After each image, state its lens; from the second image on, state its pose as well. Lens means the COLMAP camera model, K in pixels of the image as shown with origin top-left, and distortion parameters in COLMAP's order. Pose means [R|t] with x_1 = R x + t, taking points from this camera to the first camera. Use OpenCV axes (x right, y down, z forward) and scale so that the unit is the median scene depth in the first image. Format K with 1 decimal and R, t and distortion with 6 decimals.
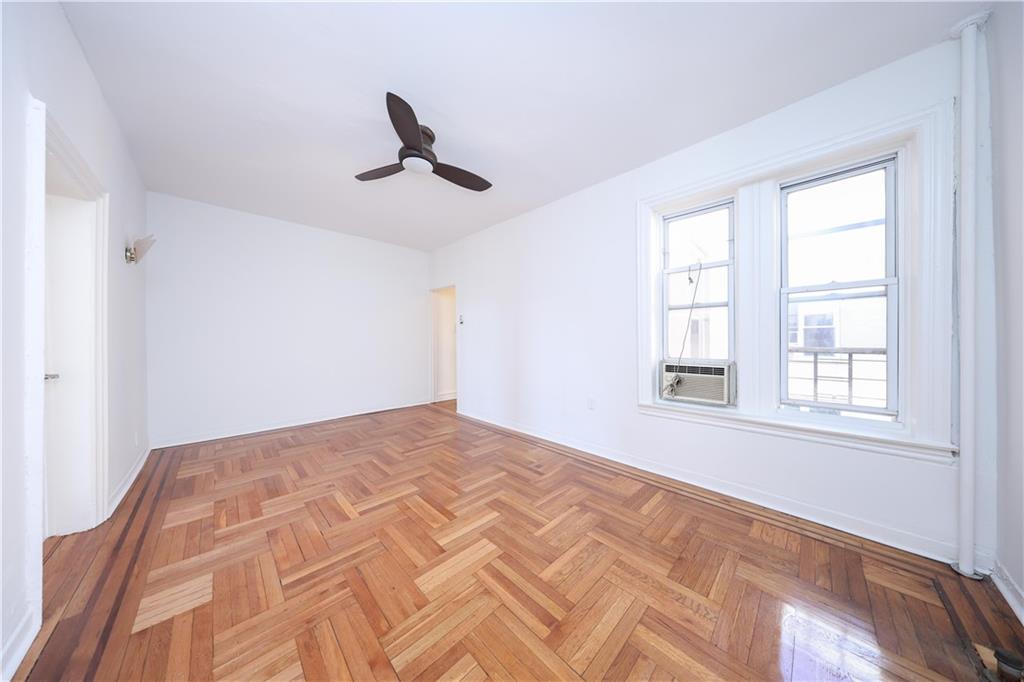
lens RADIAL K [[304.4, 0, 512.8], [0, 304.4, 338.4], [0, 0, 1]] dist [0.002637, 0.000224]
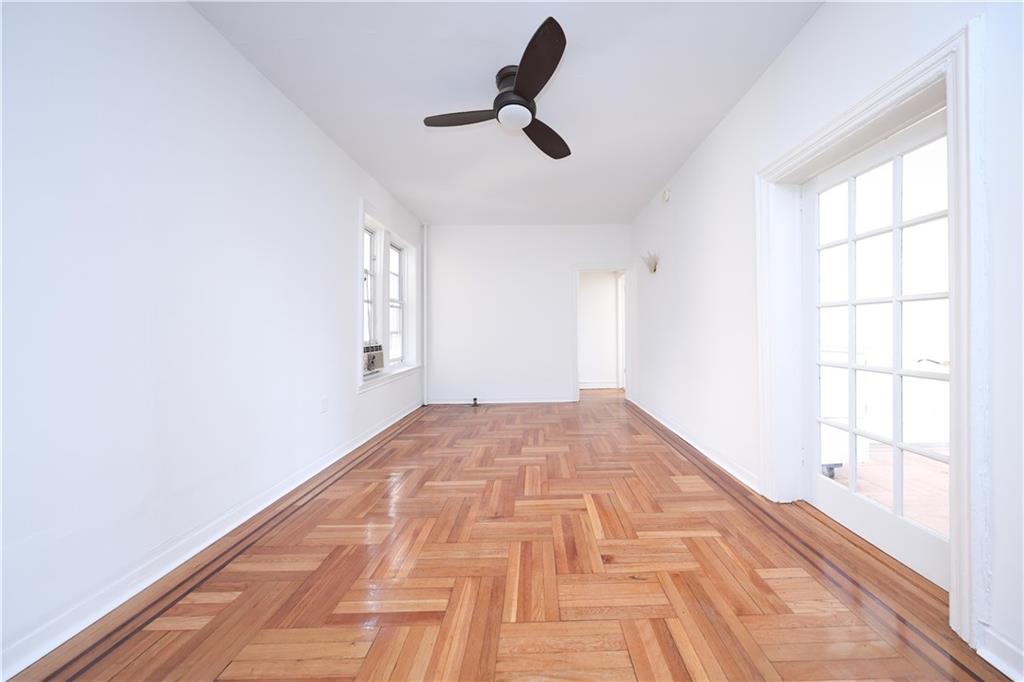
lens RADIAL K [[304.4, 0, 512.4], [0, 304.4, 332.5], [0, 0, 1]] dist [0.002637, 0.000224]
pose [[-0.664796, 0.003338, 0.747018, -0.984488], [0.006784, 0.999976, 0.001568, 0.015282], [-0.746994, 0.006110, -0.664802, 1.638470]]
